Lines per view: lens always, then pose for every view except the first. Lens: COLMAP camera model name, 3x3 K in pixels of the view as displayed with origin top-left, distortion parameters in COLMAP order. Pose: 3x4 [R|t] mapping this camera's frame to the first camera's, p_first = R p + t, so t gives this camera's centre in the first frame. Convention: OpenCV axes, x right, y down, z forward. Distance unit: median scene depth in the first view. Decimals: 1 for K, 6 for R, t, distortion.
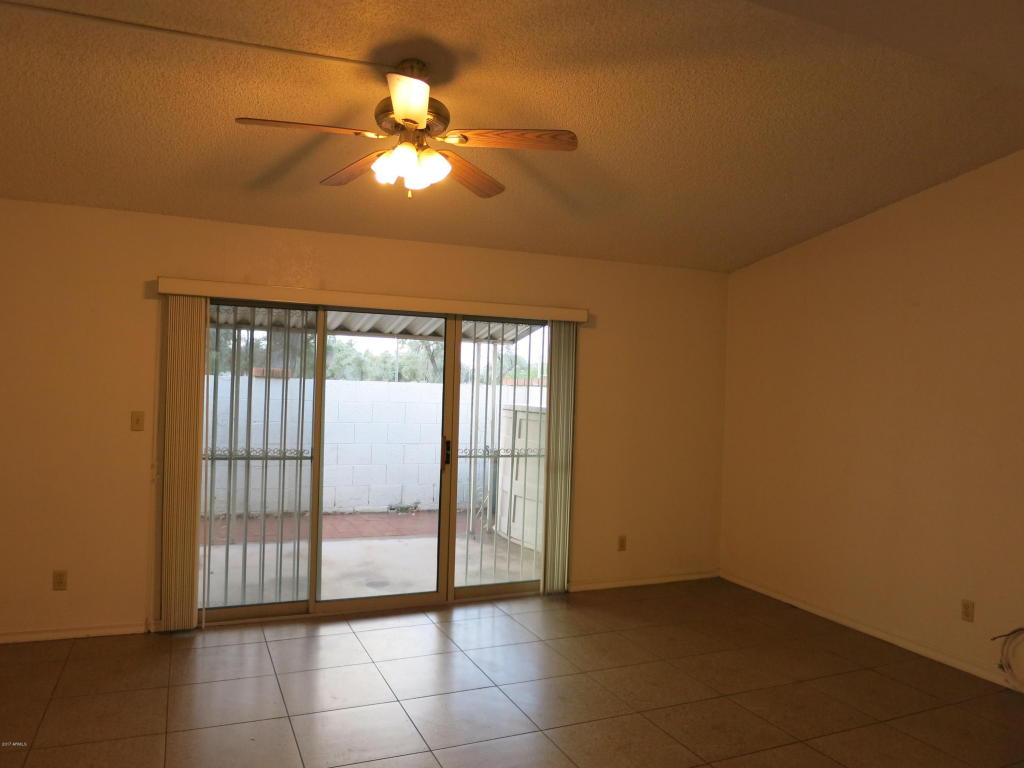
lens RADIAL K [[732.3, 0, 512.0], [0, 732.3, 384.0], [0, 0, 1]] dist [-0.051736, -0.003323]
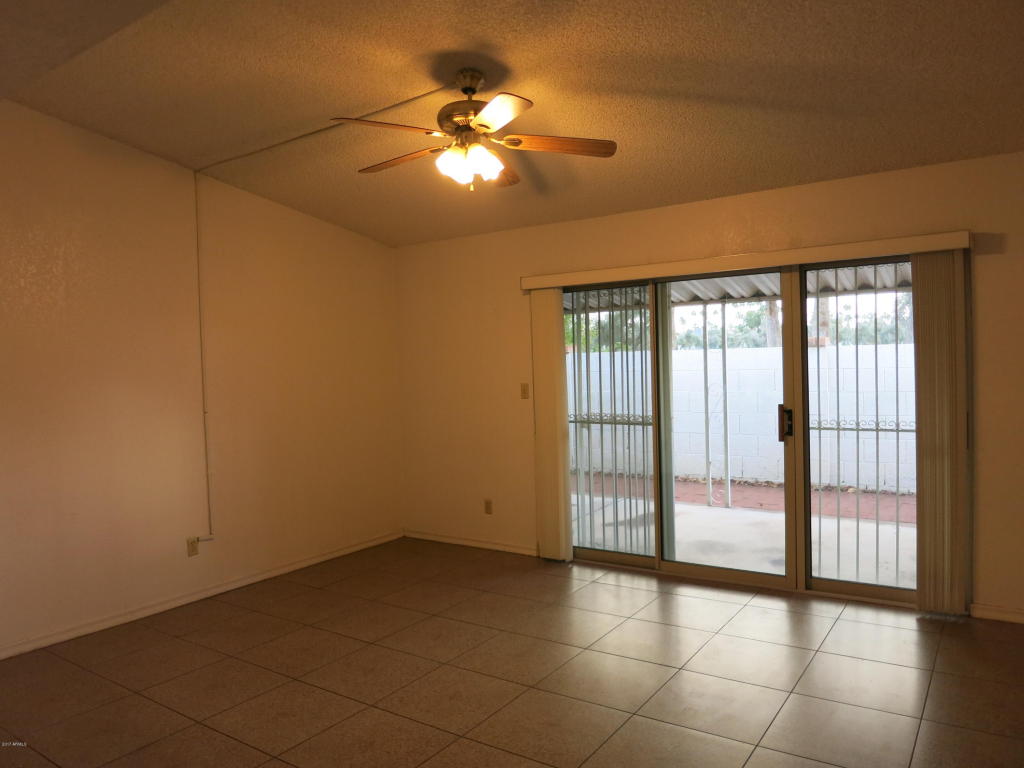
lens RADIAL K [[732.3, 0, 512.0], [0, 732.3, 384.0], [0, 0, 1]] dist [-0.051736, -0.003323]
pose [[0.518986, -0.016562, -0.854622, 0.513988], [0.048457, 0.998775, 0.010070, 0.021896], [0.853408, -0.046639, 0.519152, 0.267019]]
